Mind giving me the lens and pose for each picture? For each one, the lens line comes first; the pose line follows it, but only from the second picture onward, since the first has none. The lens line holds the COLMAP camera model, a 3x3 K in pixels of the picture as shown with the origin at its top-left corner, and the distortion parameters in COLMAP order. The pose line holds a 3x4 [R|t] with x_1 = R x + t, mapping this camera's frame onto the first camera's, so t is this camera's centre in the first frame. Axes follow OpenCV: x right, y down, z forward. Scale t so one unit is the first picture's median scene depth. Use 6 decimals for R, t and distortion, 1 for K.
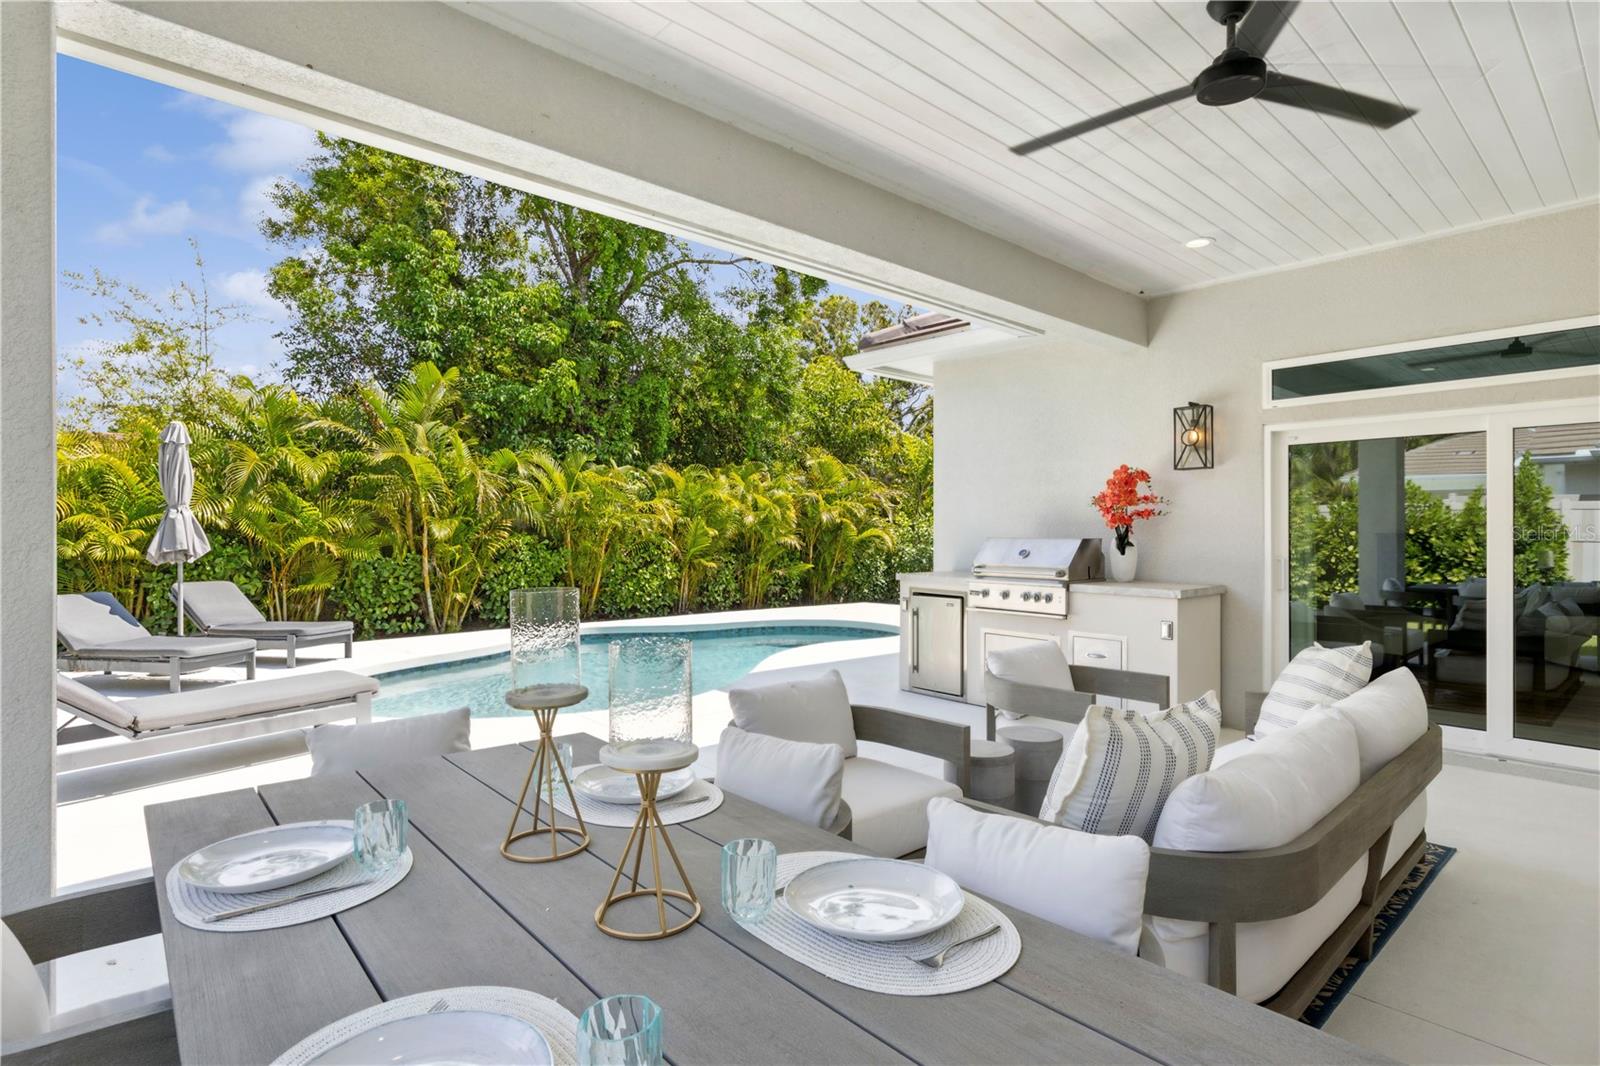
lens RADIAL K [[816.6, 0, 776.2], [0, 816.6, 528.5], [0, 0, 1]] dist [0.002977, 0.000756]
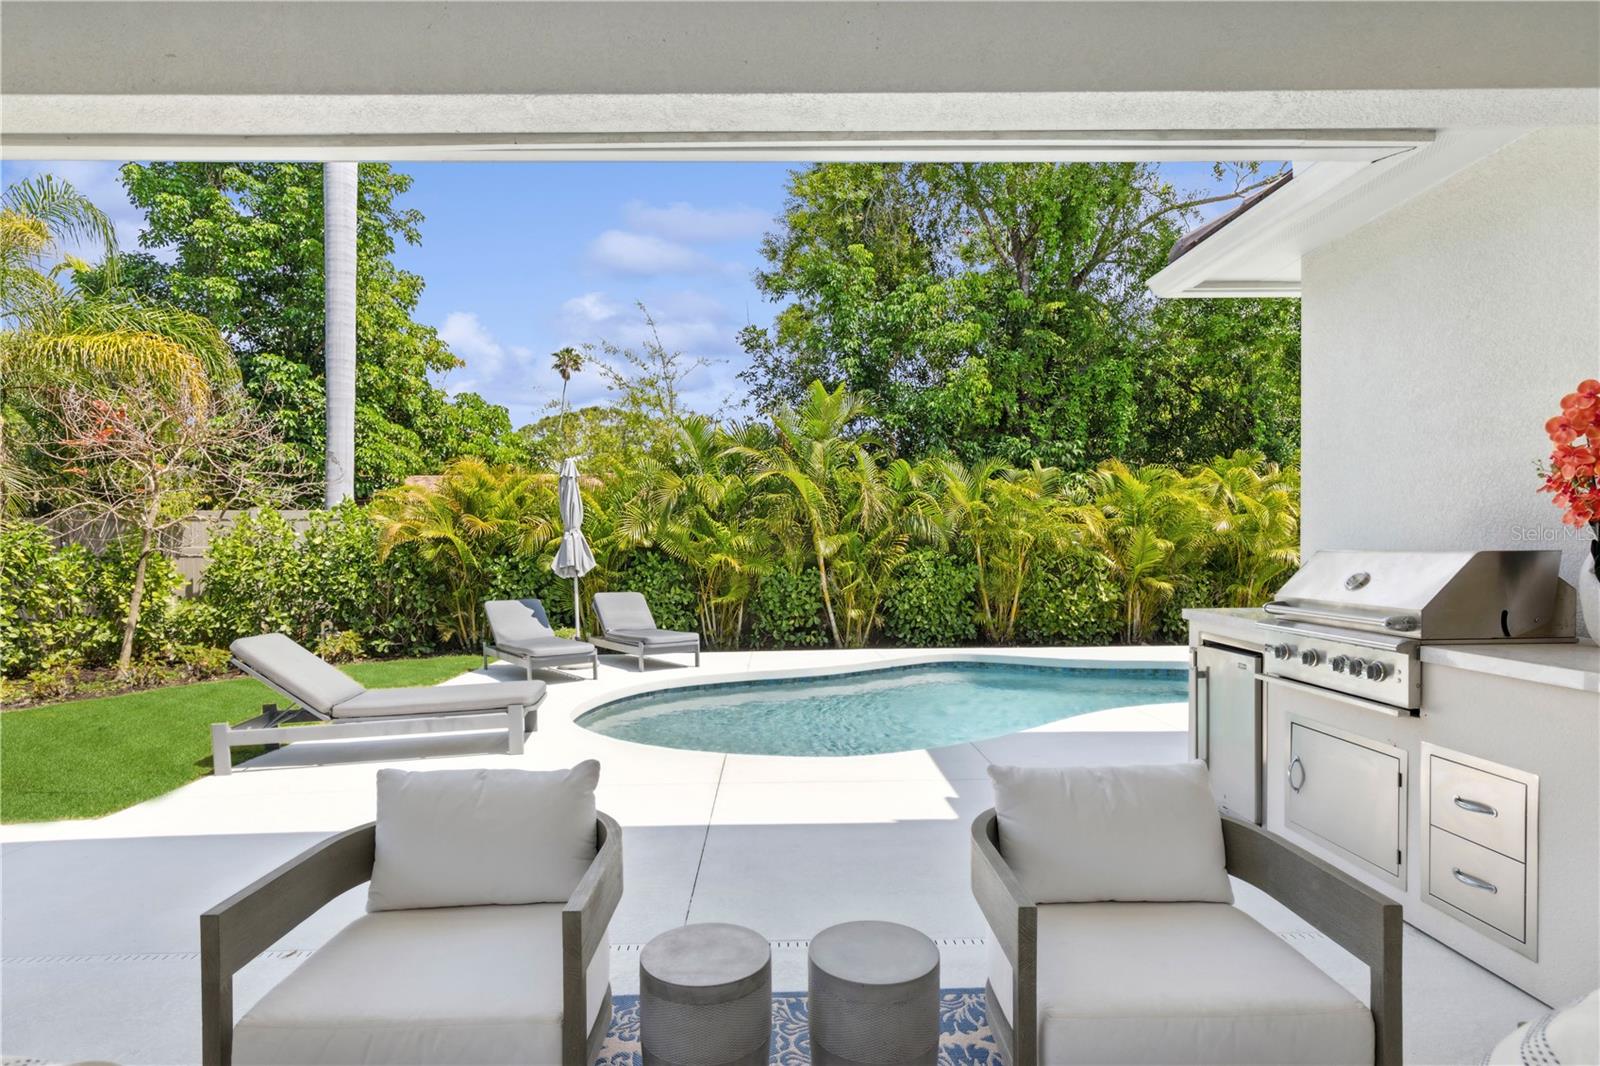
lens RADIAL K [[816.6, 0, 796.8], [0, 816.6, 571.9], [0, 0, 1]] dist [0.002977, 0.000756]
pose [[0.761060, 0.008829, -0.648622, 0.203695], [0.014775, 0.999412, 0.030940, 0.001942], [0.648514, -0.033130, 0.760482, 0.204383]]
